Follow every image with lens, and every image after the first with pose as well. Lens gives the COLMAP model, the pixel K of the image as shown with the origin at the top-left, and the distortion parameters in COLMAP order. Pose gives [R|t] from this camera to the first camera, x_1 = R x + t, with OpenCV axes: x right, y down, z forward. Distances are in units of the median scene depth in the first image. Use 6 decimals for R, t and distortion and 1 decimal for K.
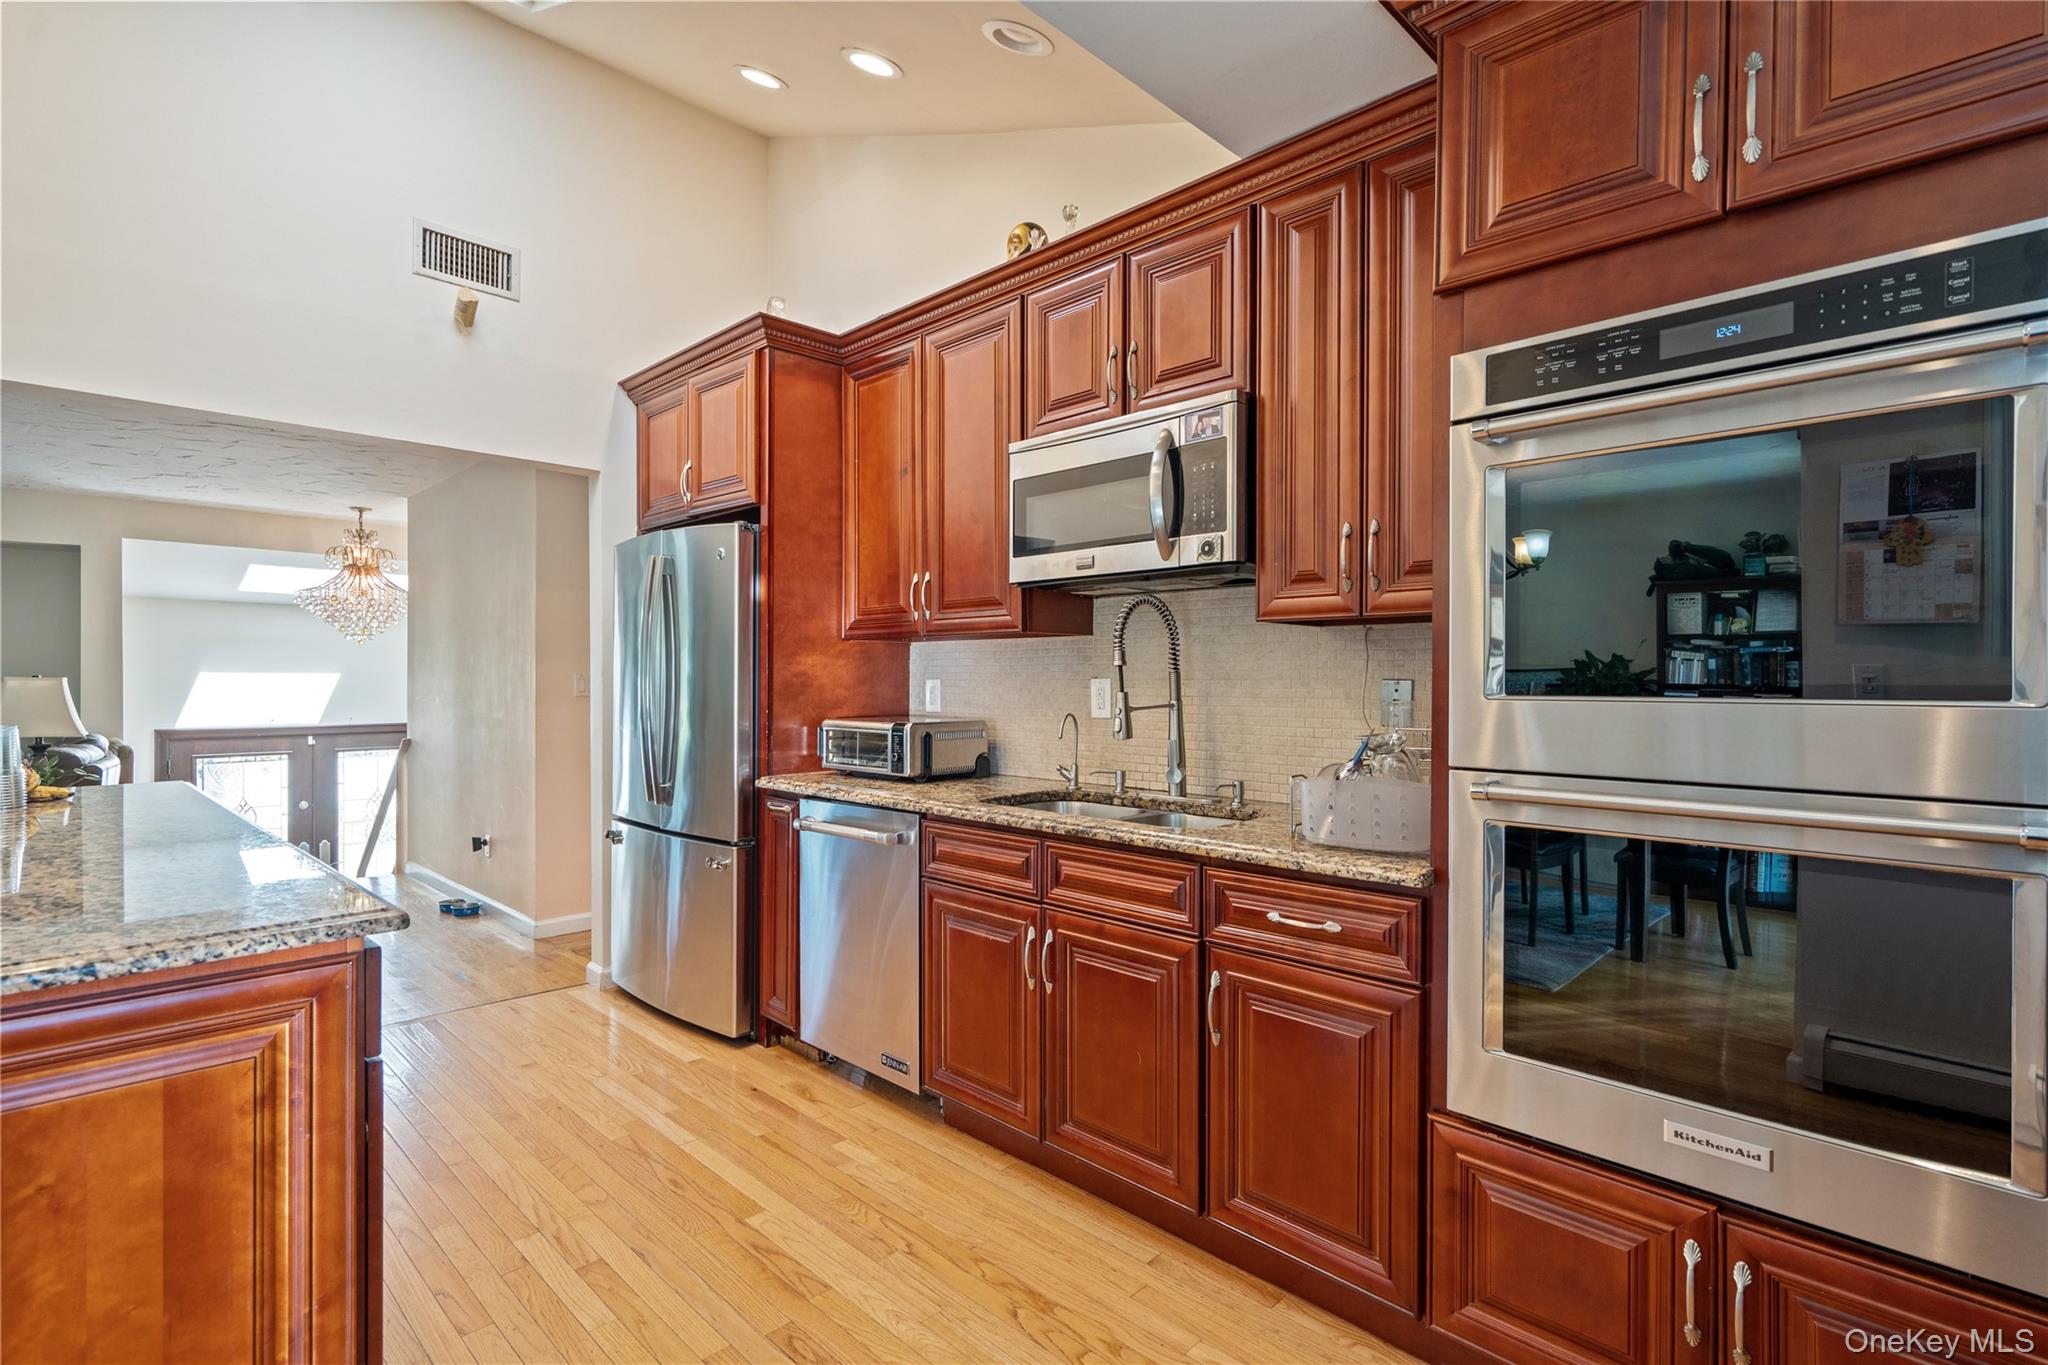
lens RADIAL K [[985.4, 0, 1024.0], [0, 985.4, 682.5], [0, 0, 1]] dist [-0.001579, -0.000750]
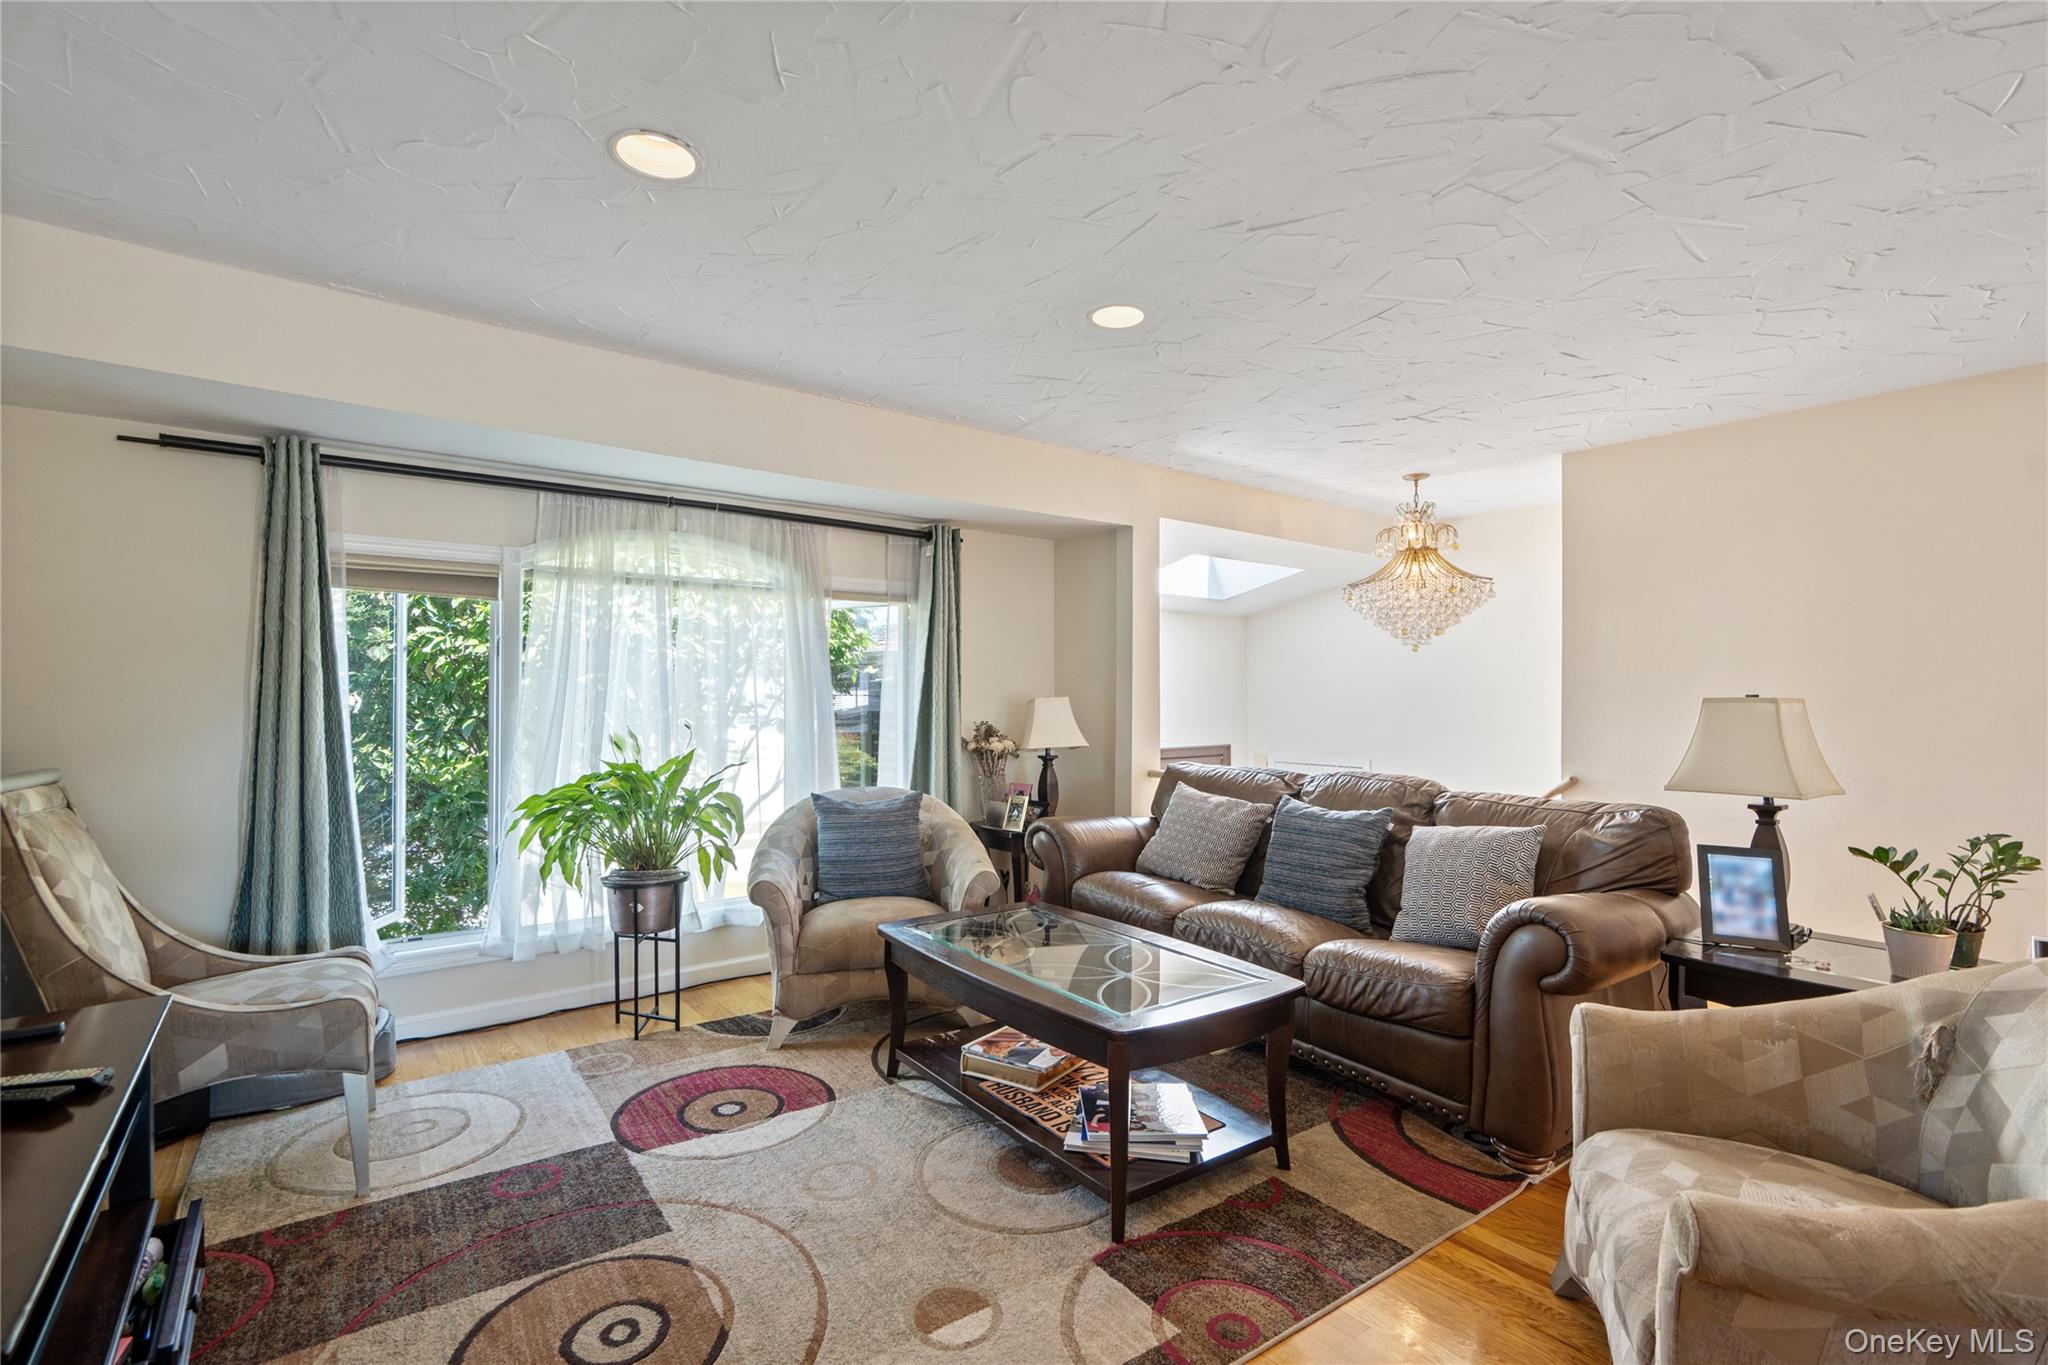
lens RADIAL K [[933.8, 0, 1013.9], [0, 933.8, 689.9], [0, 0, 1]] dist [-0.003365, -0.000283]
pose [[0.991622, 0.000995, -0.129167, -1.915810], [-0.001367, 0.999995, -0.002796, -0.010947], [0.129163, 0.002949, 0.991619, 0.489225]]
